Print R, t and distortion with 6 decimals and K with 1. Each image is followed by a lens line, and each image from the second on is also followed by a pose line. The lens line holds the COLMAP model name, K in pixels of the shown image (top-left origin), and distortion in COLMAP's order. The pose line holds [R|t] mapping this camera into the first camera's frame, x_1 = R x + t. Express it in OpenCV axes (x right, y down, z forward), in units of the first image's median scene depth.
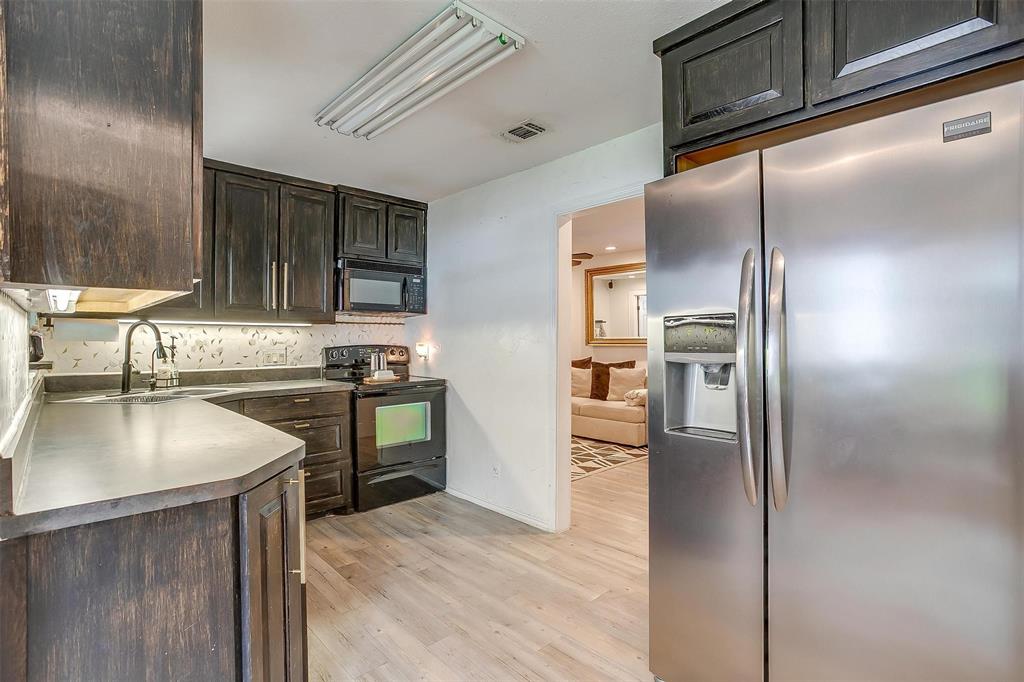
lens RADIAL K [[499.5, 0, 512.4], [0, 499.5, 343.4], [0, 0, 1]] dist [-0.059032, 0.028799]
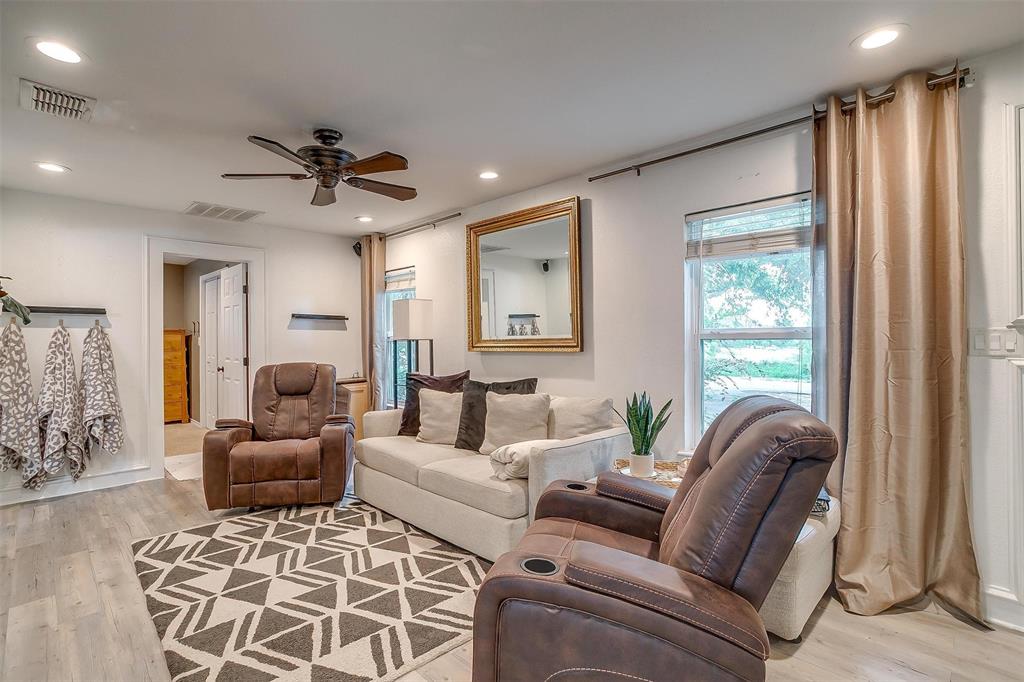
lens RADIAL K [[491.3, 0, 510.1], [0, 491.3, 345.3], [0, 0, 1]] dist [-0.057585, 0.029759]
pose [[0.999454, -0.007336, 0.032208, 0.328941], [0.007257, 0.999970, 0.002554, -0.006755], [-0.032226, -0.002319, 0.999478, 0.741859]]
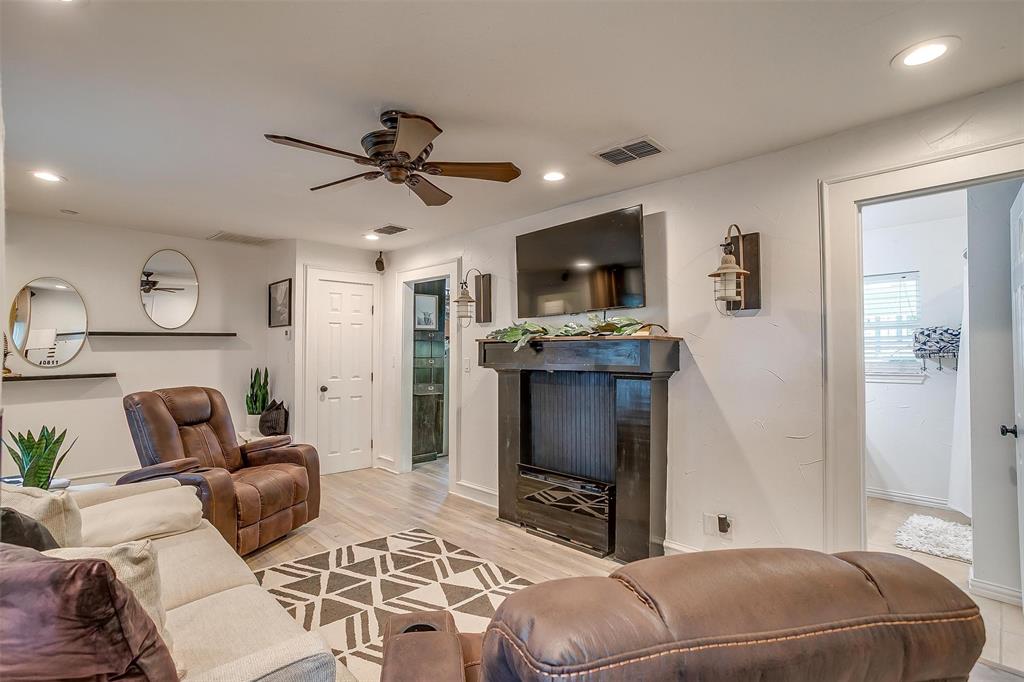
lens RADIAL K [[491.3, 0, 510.1], [0, 491.3, 345.3], [0, 0, 1]] dist [-0.057585, 0.029759]
pose [[-0.999847, -0.006297, -0.016344, -0.025788], [-0.006280, 0.999980, -0.001141, -0.038275], [0.016350, -0.001038, -0.999866, 1.987357]]
